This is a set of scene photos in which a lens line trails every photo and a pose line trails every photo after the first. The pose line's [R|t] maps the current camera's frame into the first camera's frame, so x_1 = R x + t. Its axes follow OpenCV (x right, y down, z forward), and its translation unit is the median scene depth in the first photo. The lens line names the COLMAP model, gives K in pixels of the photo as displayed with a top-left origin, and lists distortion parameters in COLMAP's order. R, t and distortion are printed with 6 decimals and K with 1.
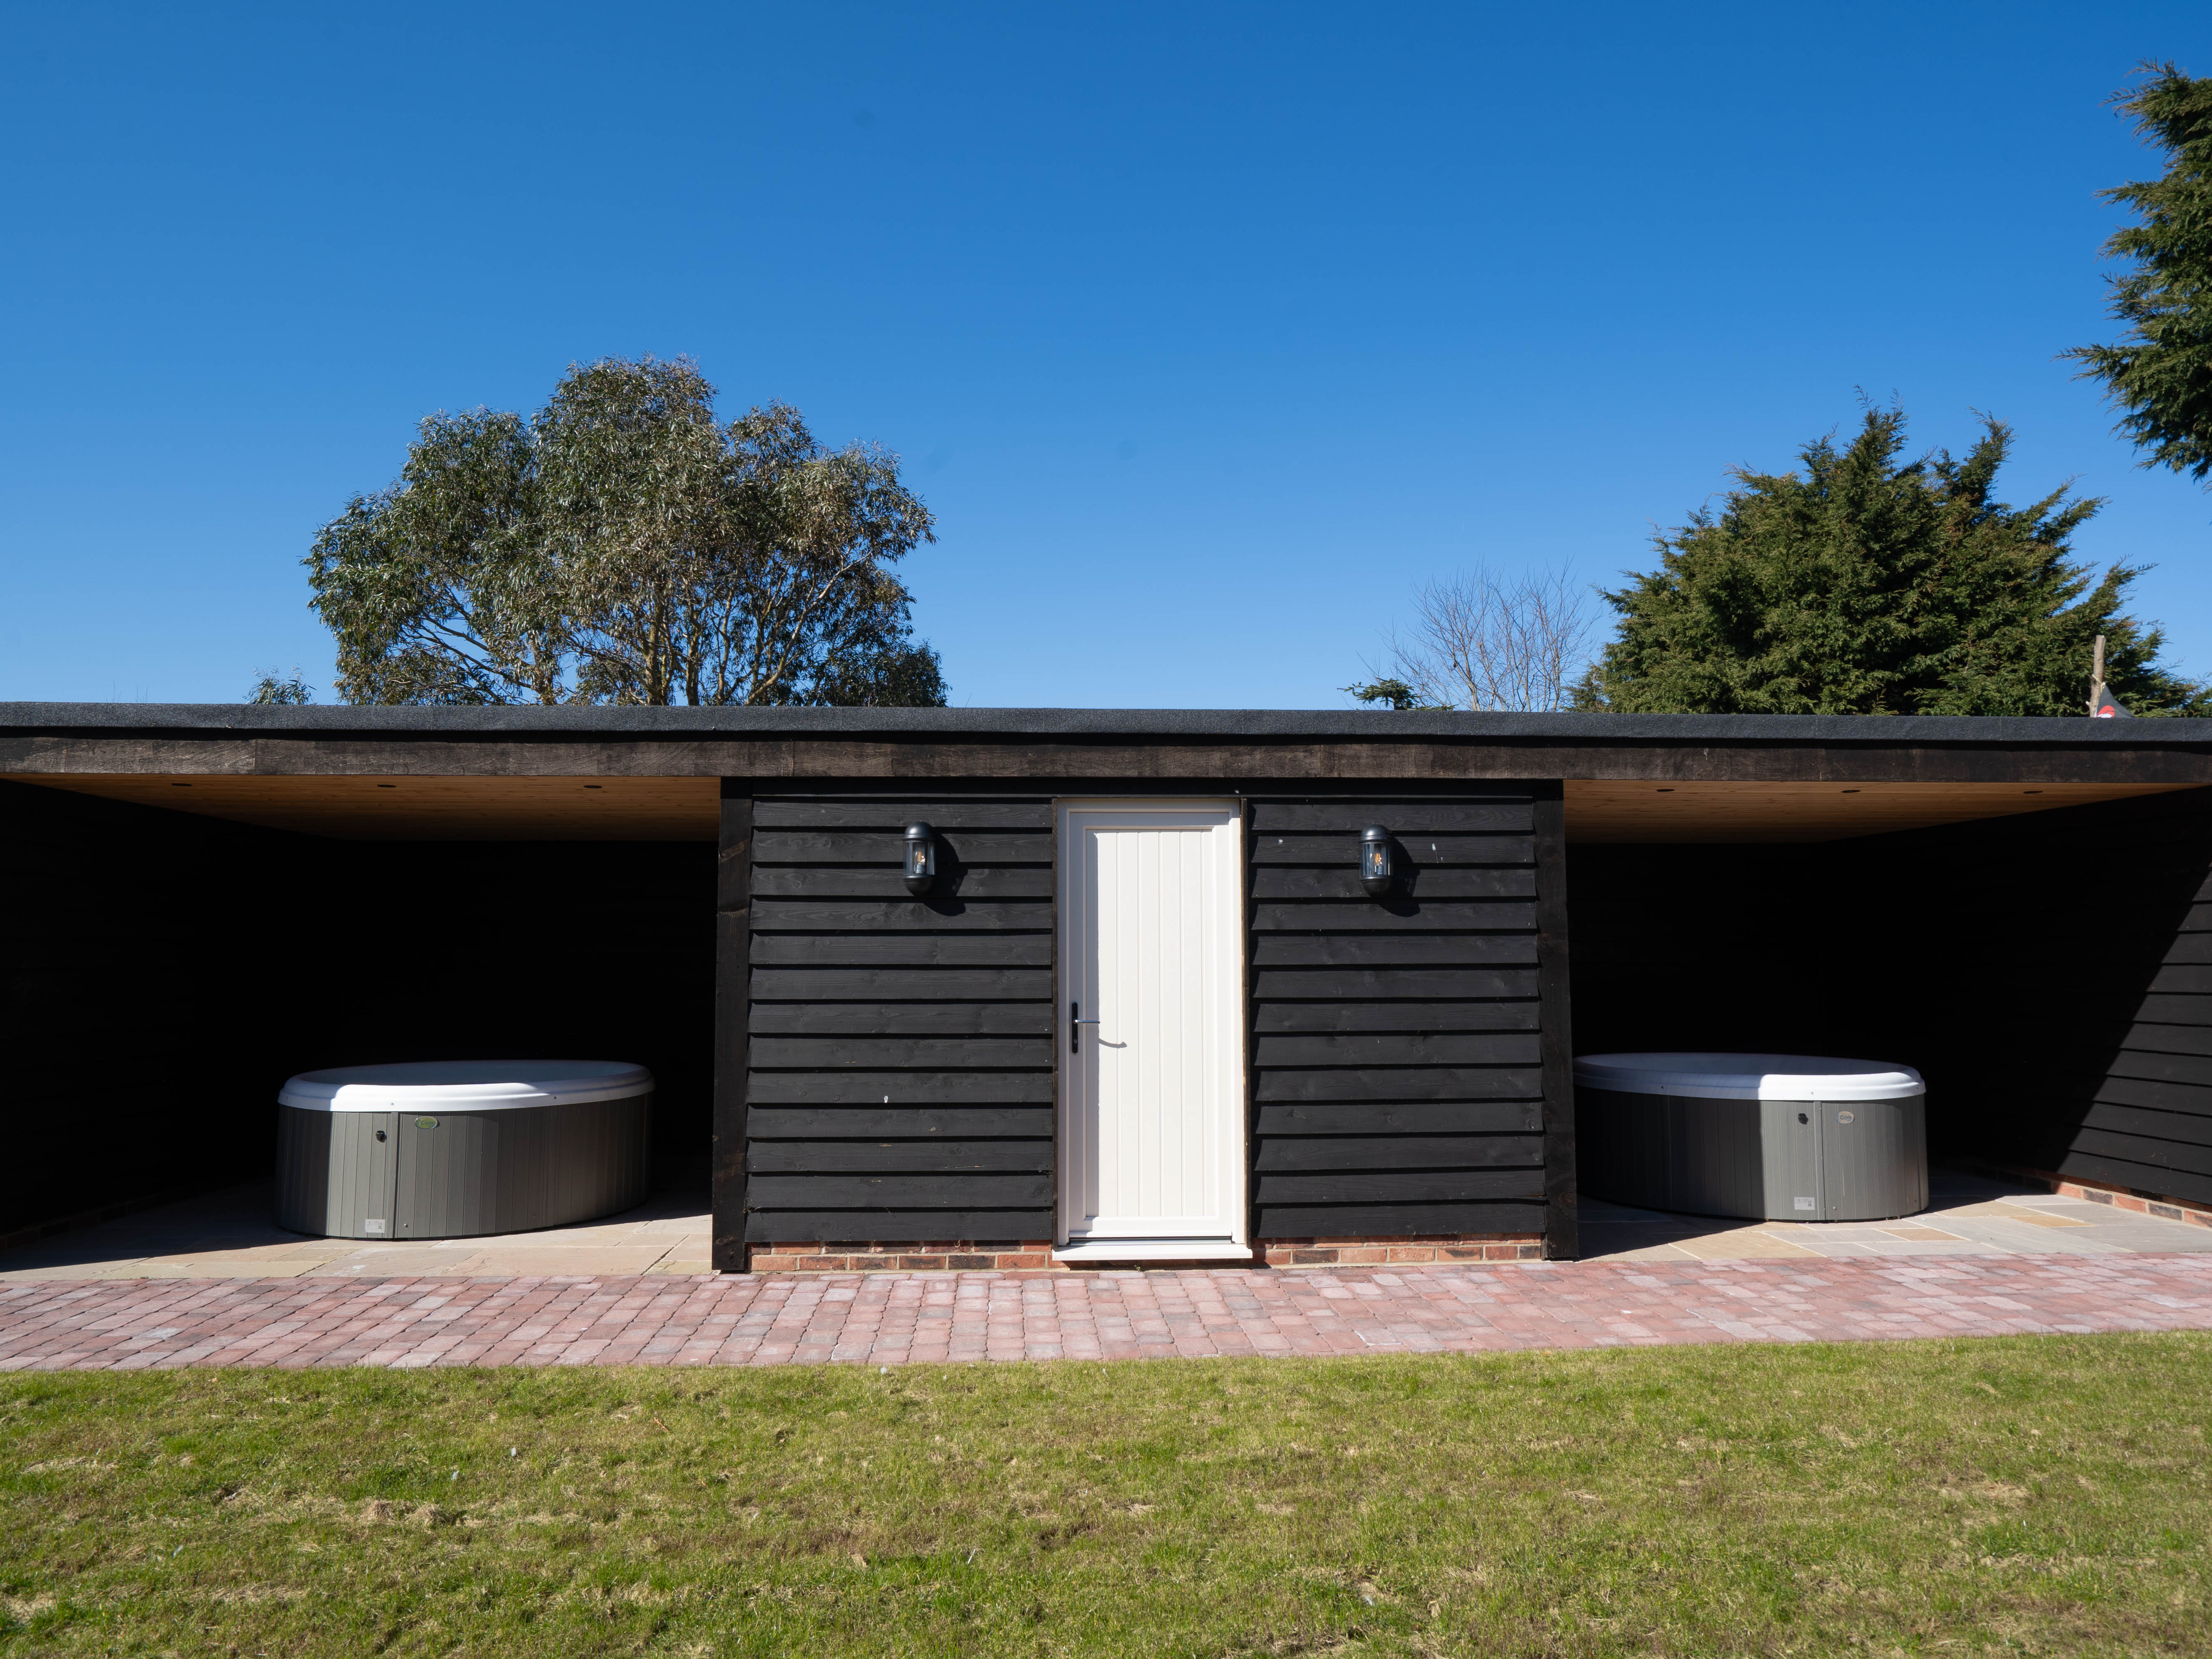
lens RADIAL K [[1425.3, 0, 1106.0], [0, 1425.3, 829.5], [0, 0, 1]] dist [-0.026605, 0.002319]
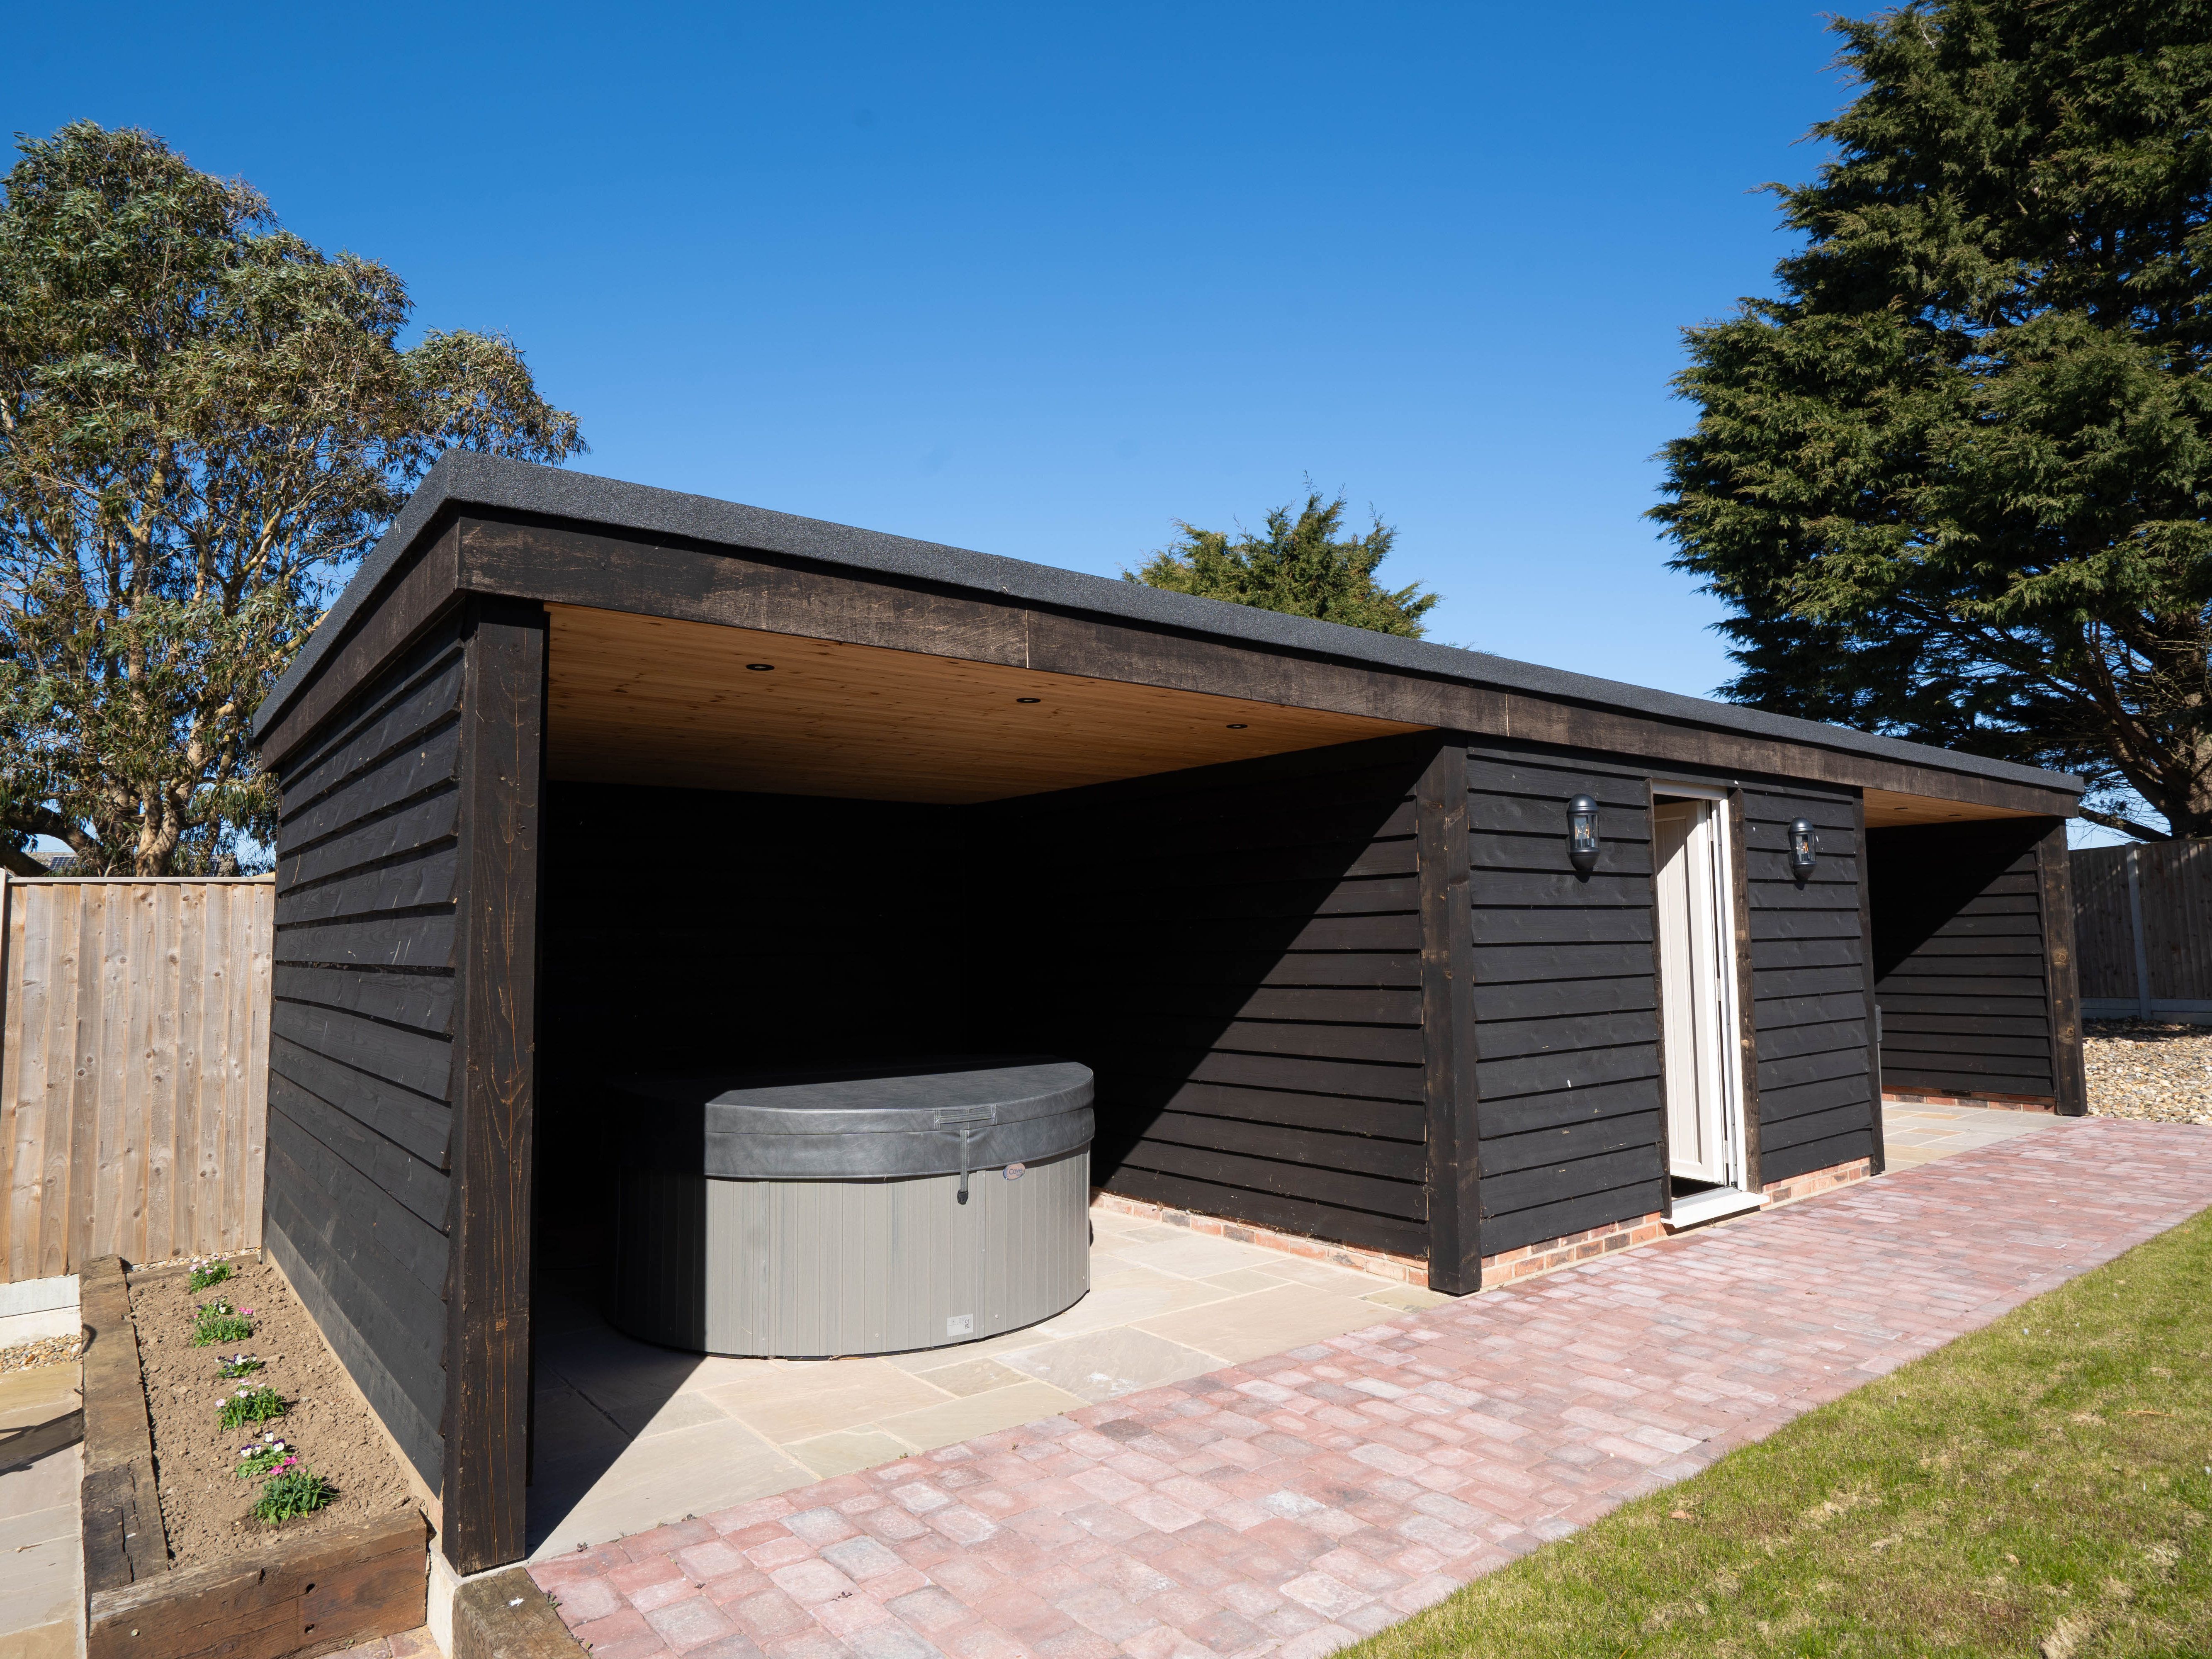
lens RADIAL K [[1343.4, 0, 1106.0], [0, 1343.4, 829.5], [0, 0, 1]] dist [-0.051200, -0.000517]
pose [[0.818951, 0.041339, 0.572372, -0.926858], [-0.047328, 0.998870, -0.004426, 0.038519], [-0.571908, -0.023465, 0.819982, 0.451450]]
